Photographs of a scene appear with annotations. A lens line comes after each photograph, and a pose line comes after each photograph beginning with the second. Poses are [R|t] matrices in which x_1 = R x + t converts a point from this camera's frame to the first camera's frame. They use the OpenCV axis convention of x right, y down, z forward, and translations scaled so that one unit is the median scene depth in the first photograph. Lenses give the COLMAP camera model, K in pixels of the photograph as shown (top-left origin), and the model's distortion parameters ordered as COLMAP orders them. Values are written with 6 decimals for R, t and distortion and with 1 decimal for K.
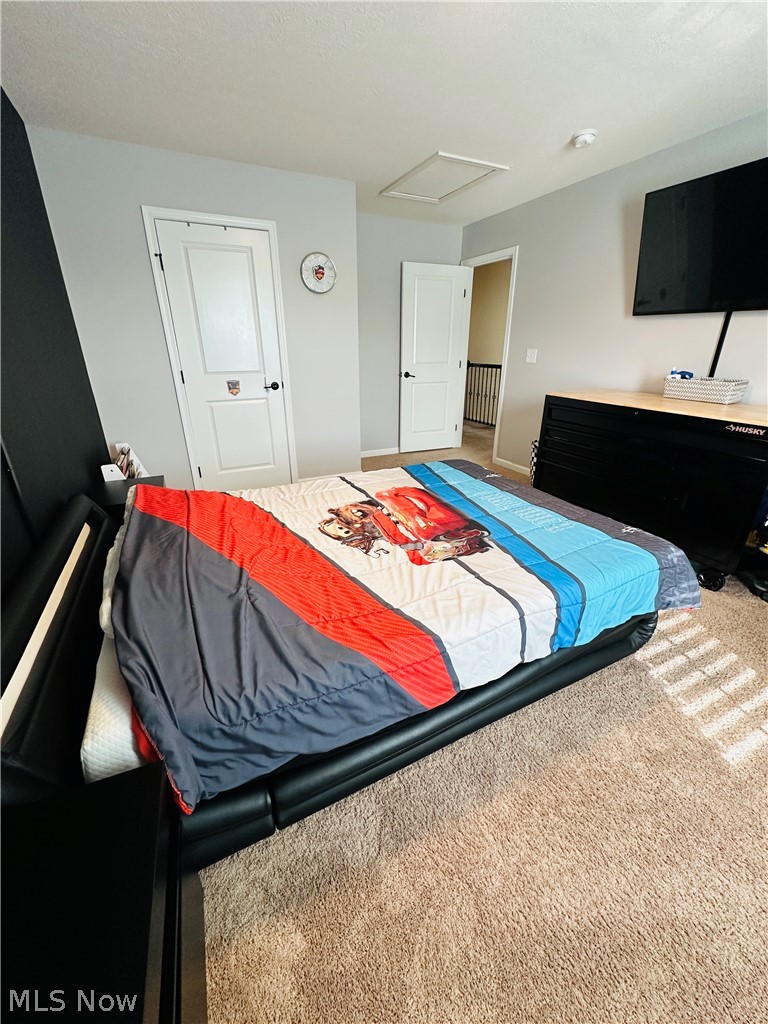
lens RADIAL K [[409.3, 0, 385.1], [0, 409.3, 509.9], [0, 0, 1]] dist [-0.004236, 0.000925]
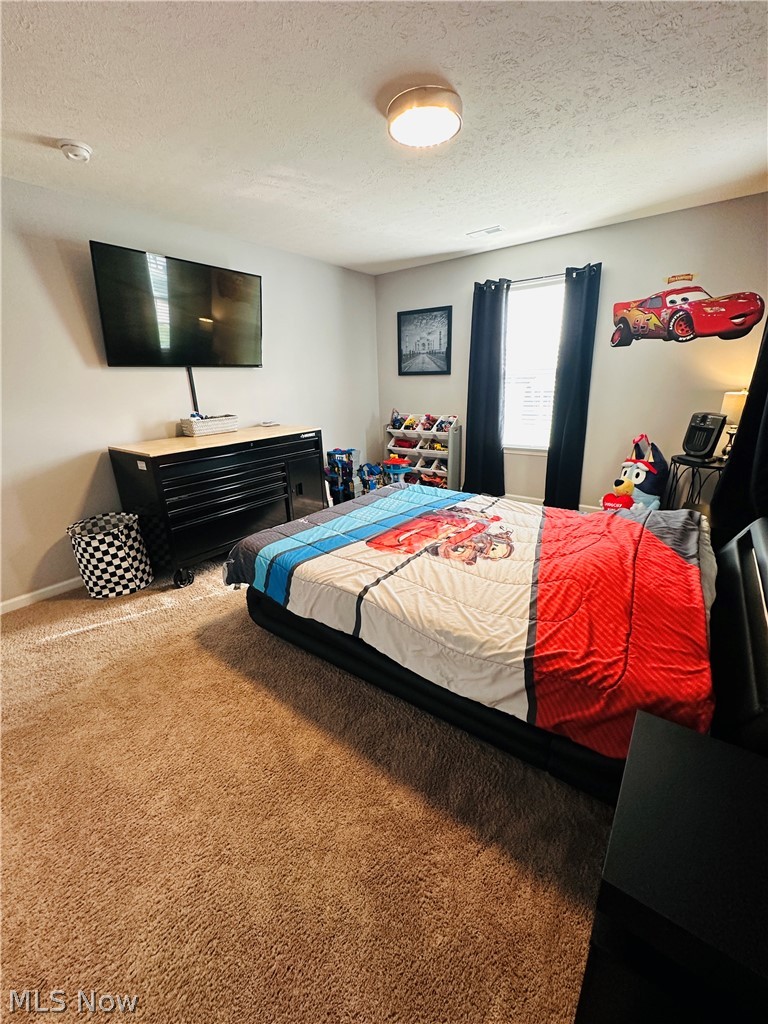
lens RADIAL K [[409.3, 0, 381.5], [0, 409.3, 509.7], [0, 0, 1]] dist [-0.004236, 0.000925]
pose [[-0.455300, -0.263179, 0.850552, -0.803233], [0.368482, 0.813957, 0.449104, -0.592113], [-0.810508, 0.517890, -0.273617, 1.367090]]
